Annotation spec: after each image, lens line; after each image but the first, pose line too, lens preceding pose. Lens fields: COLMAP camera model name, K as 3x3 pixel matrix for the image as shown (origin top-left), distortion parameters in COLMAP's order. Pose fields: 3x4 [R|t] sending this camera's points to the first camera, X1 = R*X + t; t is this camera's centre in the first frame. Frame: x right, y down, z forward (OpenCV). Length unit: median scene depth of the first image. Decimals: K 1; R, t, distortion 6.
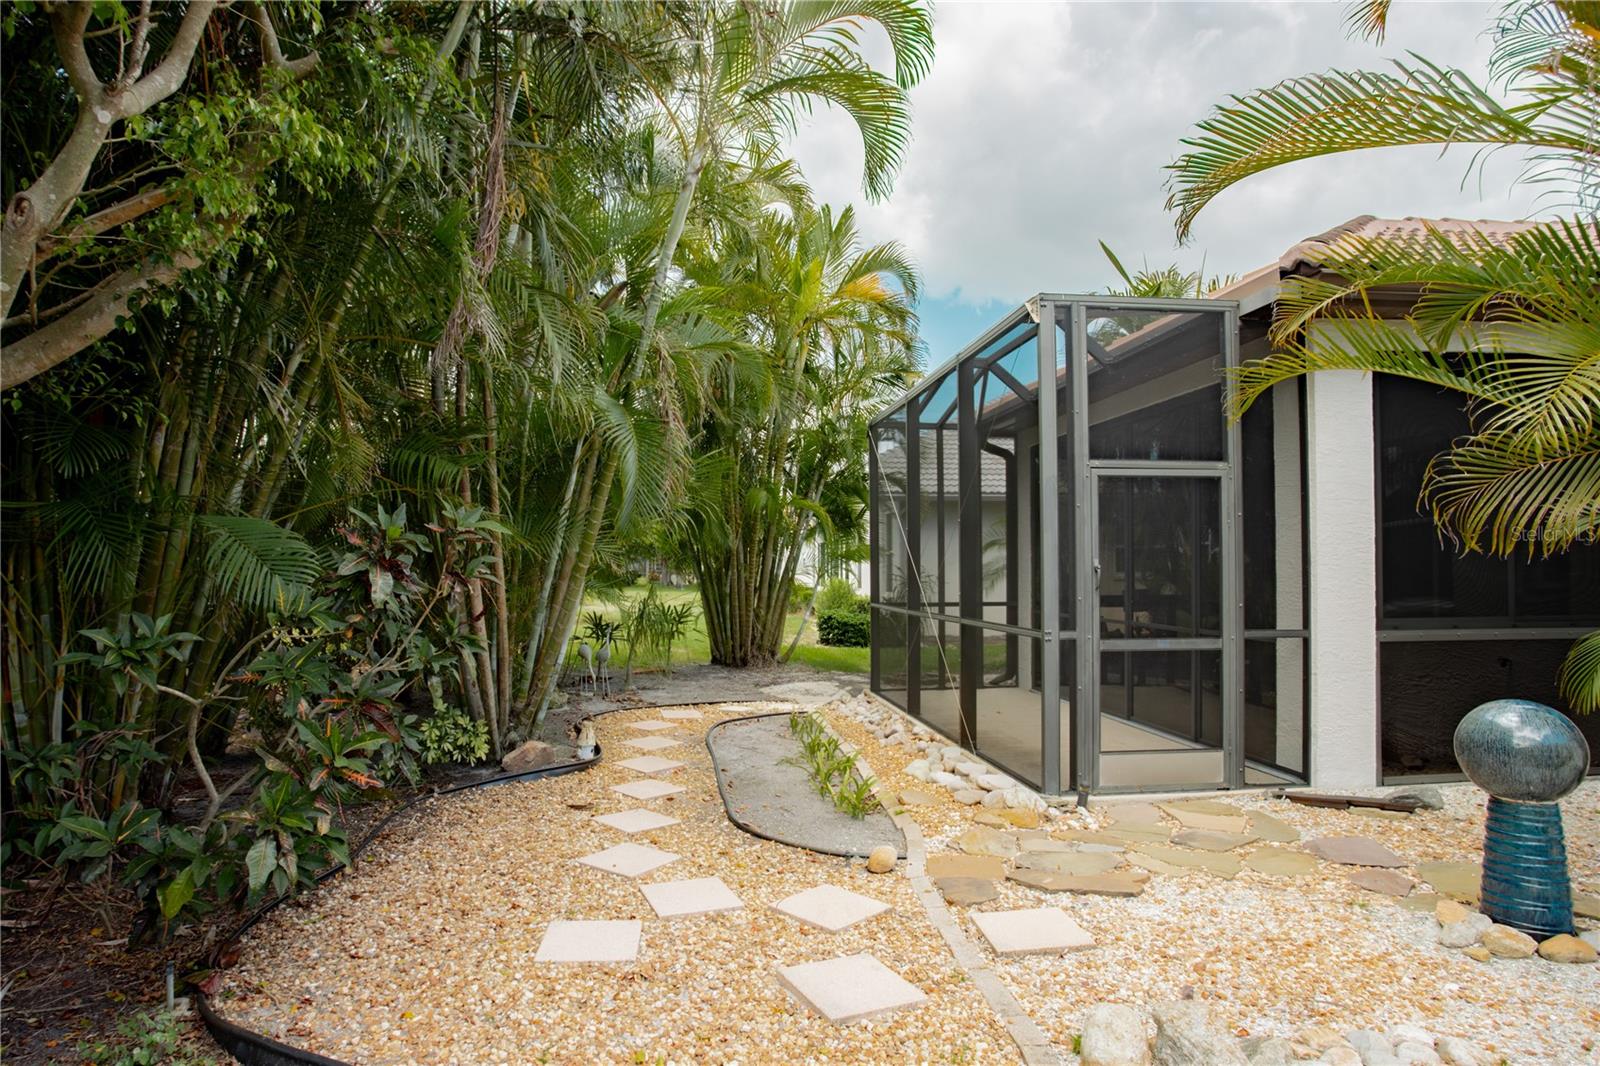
lens RADIAL K [[917.7, 0, 800.0], [0, 917.7, 533.0], [0, 0, 1]] dist [0.027323, 0.000196]
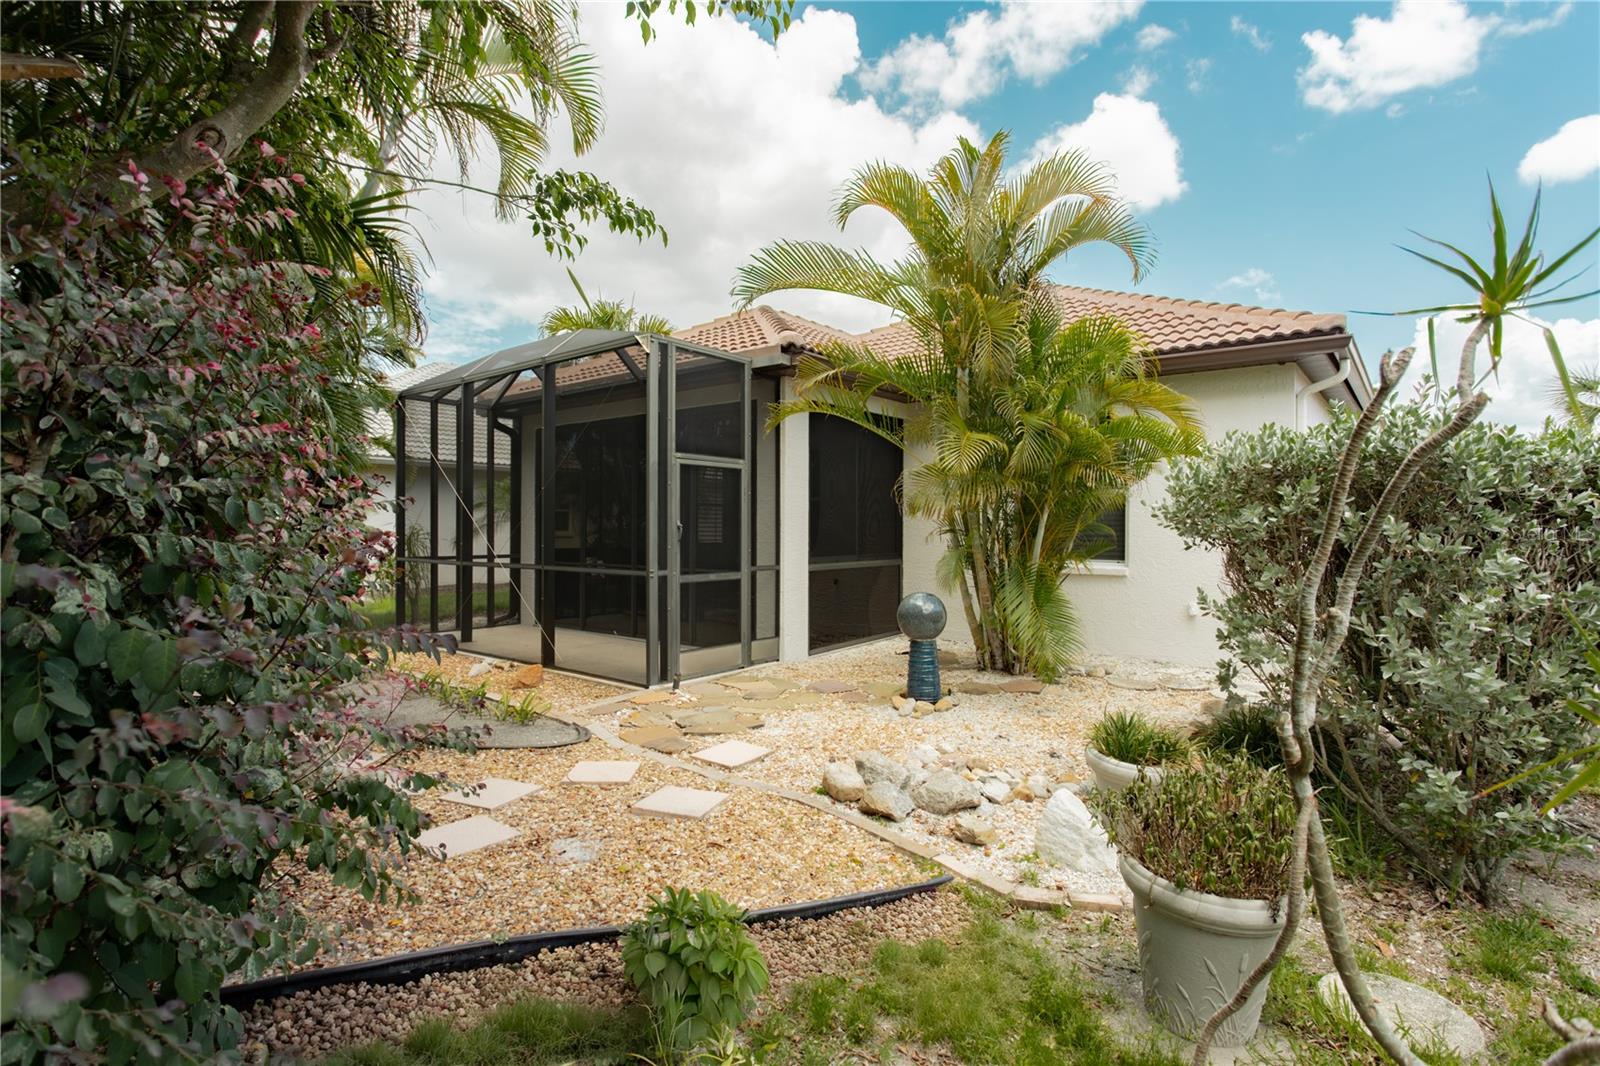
lens RADIAL K [[801.3, 0, 800.0], [0, 801.3, 533.0], [0, 0, 1]] dist [-0.002269, 0.000607]
pose [[0.682003, -0.002264, 0.731346, -0.474568], [-0.031823, 0.998956, 0.032767, -0.000353], [-0.730656, -0.045621, 0.681219, -0.007565]]
